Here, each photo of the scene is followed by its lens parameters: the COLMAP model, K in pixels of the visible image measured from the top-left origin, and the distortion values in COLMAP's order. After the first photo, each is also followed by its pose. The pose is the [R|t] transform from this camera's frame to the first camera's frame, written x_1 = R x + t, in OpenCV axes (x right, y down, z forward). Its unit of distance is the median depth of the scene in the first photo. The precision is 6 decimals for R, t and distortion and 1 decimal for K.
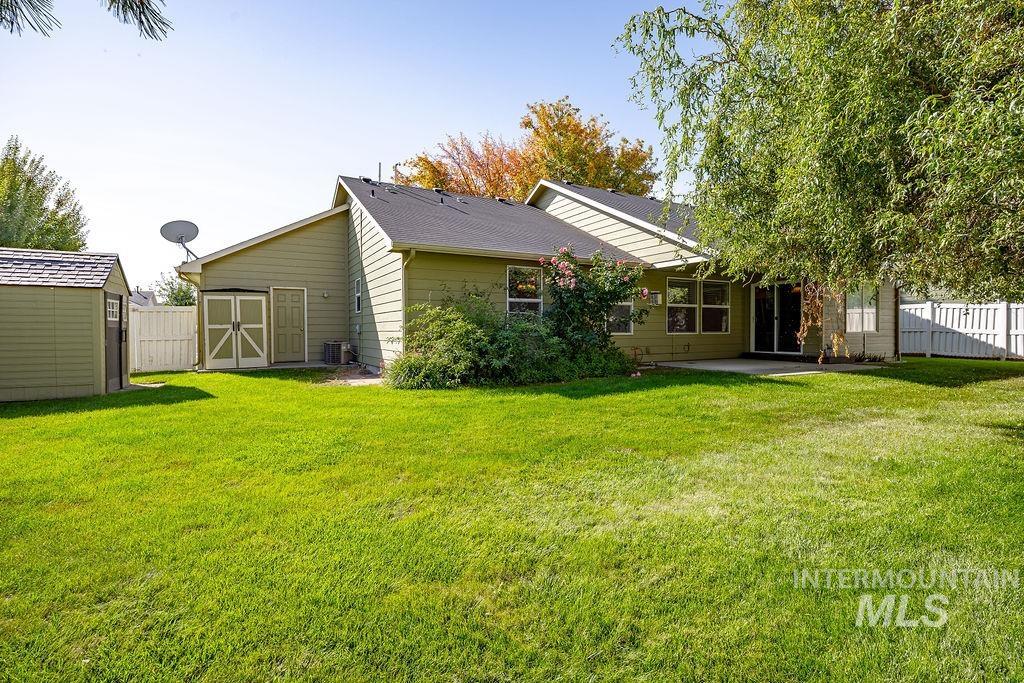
lens RADIAL K [[483.2, 0, 511.1], [0, 483.2, 336.6], [0, 0, 1]] dist [-0.001477, -0.000684]
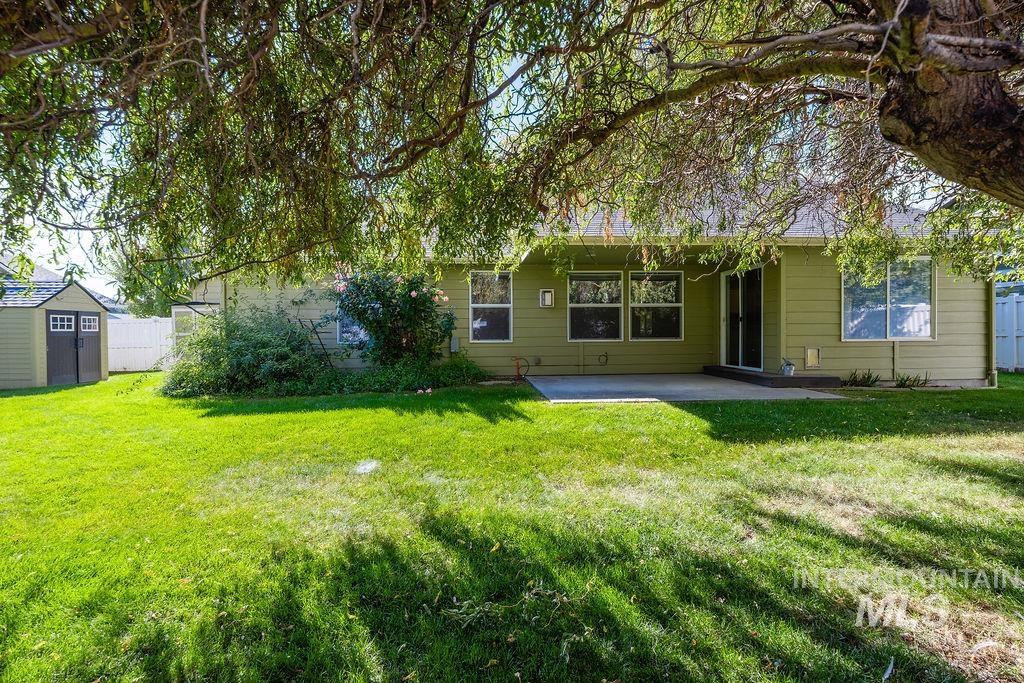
lens RADIAL K [[483.2, 0, 511.1], [0, 483.2, 336.6], [0, 0, 1]] dist [-0.001477, -0.000684]
pose [[0.908517, -0.001880, -0.417843, 0.550602], [-0.001154, 0.999975, -0.007008, -0.007117], [0.417846, 0.006849, 0.908492, 0.223339]]
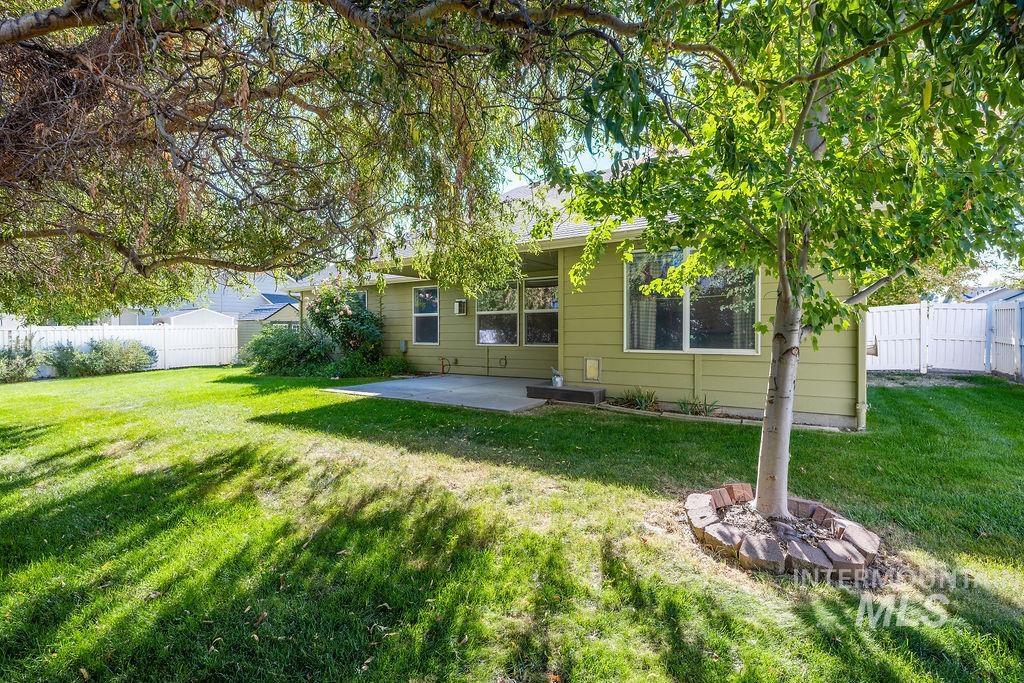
lens RADIAL K [[483.2, 0, 511.1], [0, 483.2, 336.6], [0, 0, 1]] dist [-0.001477, -0.000684]
pose [[0.445567, 0.003515, -0.895242, 1.101946], [-0.018180, 0.999822, -0.005122, -0.016567], [0.895064, 0.018558, 0.445551, 0.639667]]
